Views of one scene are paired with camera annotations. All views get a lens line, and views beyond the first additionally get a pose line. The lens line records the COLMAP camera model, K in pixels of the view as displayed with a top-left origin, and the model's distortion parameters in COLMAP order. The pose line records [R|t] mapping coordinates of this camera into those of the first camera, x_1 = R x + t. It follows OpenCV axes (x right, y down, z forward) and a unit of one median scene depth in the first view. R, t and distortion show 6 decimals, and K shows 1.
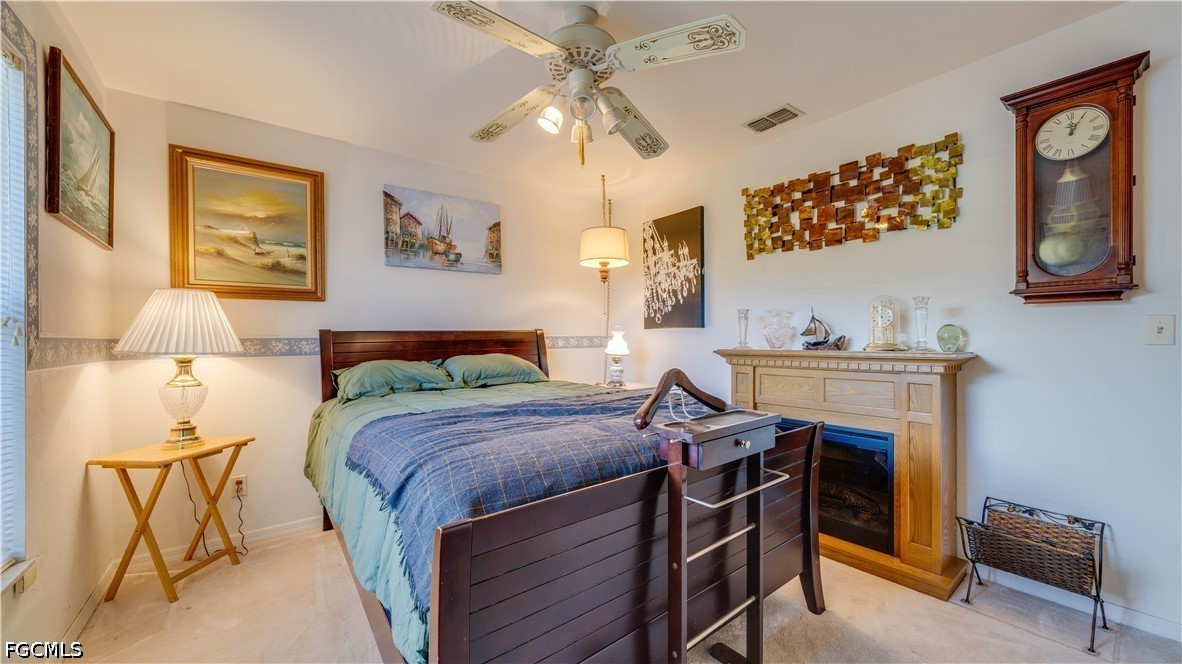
lens RADIAL K [[442.7, 0, 567.2], [0, 442.7, 337.6], [0, 0, 1]] dist [-0.002777, -0.000935]
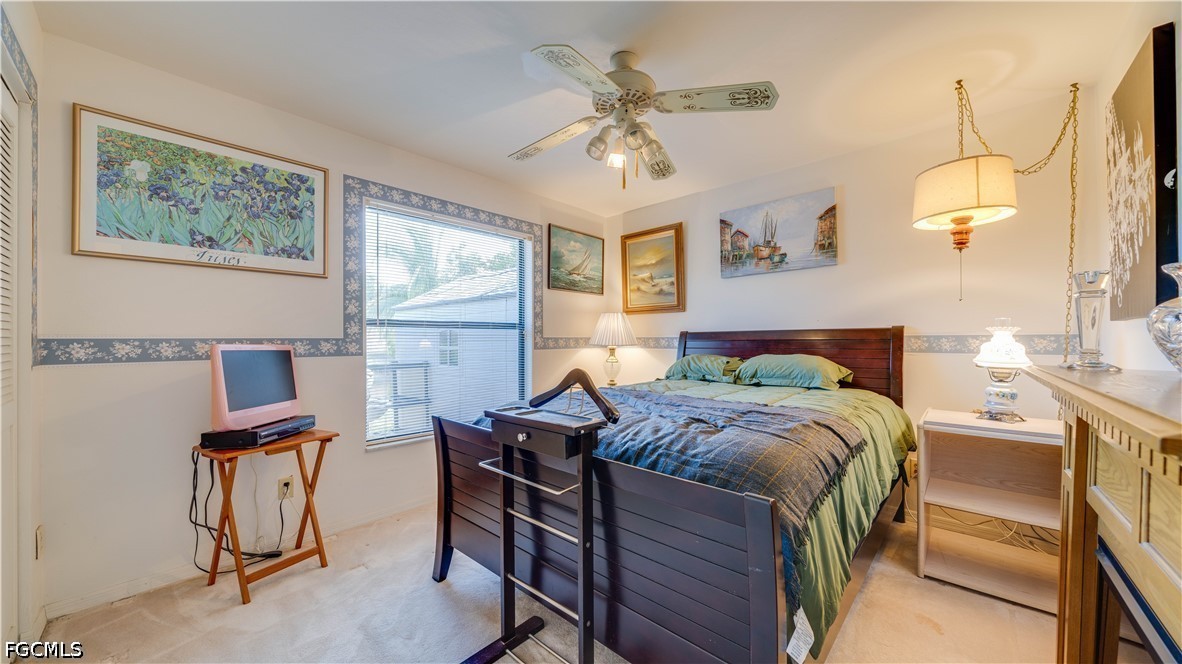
lens RADIAL K [[408.2, 0, 595.3], [0, 408.2, 333.6], [0, 0, 1]] dist [-0.005255, 0.000392]
pose [[0.176829, -0.003695, -0.984235, 0.628419], [0.002787, 0.999991, -0.003254, -0.006129], [0.984238, -0.002168, 0.176838, 0.434913]]
